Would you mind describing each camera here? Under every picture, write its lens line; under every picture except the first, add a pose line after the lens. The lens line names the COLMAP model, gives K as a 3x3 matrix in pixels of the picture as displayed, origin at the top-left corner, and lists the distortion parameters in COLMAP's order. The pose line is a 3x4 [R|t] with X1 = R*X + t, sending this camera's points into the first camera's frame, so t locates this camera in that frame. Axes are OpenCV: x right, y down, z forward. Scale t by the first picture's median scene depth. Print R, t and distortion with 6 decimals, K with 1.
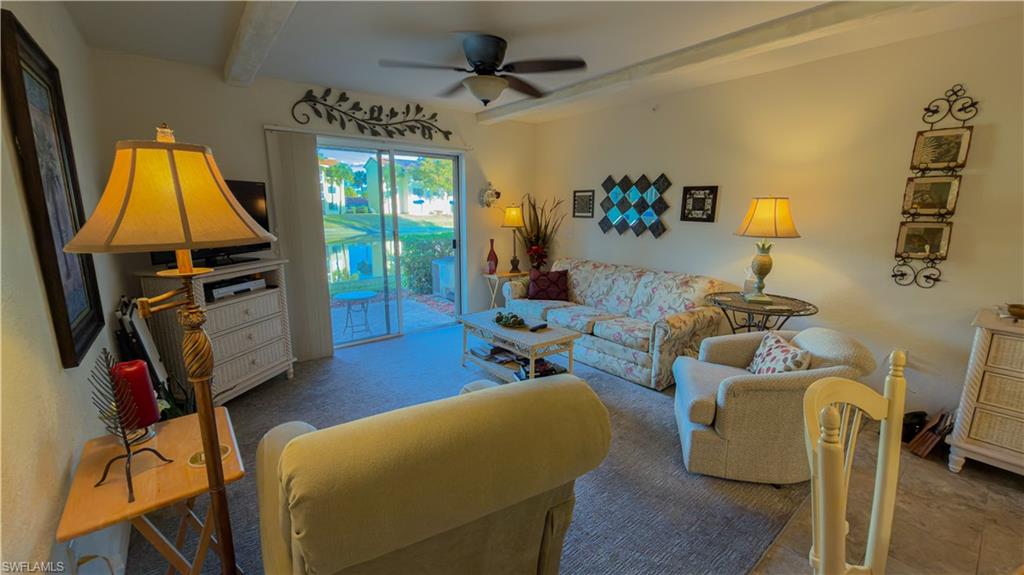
lens RADIAL K [[407.4, 0, 513.4], [0, 407.4, 284.0], [0, 0, 1]] dist [-0.000720, -0.000432]
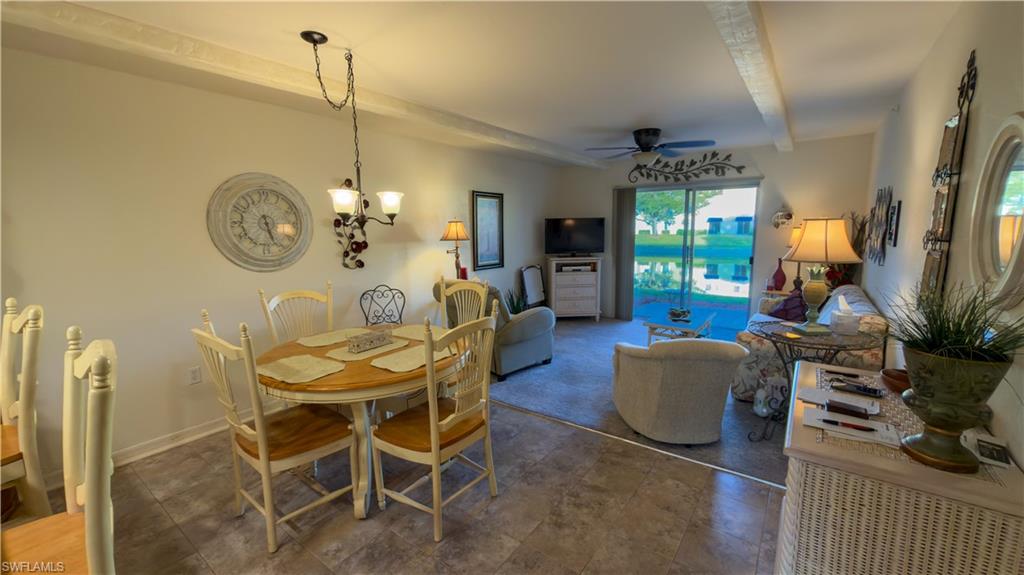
lens RADIAL K [[407.4, 0, 511.6], [0, 407.4, 291.4], [0, 0, 1]] dist [-0.000720, -0.000432]
pose [[0.263912, 0.139058, -0.954470, 0.966140], [-0.163049, 0.981744, 0.097949, -0.019230], [0.950666, 0.129776, 0.281767, 0.065971]]
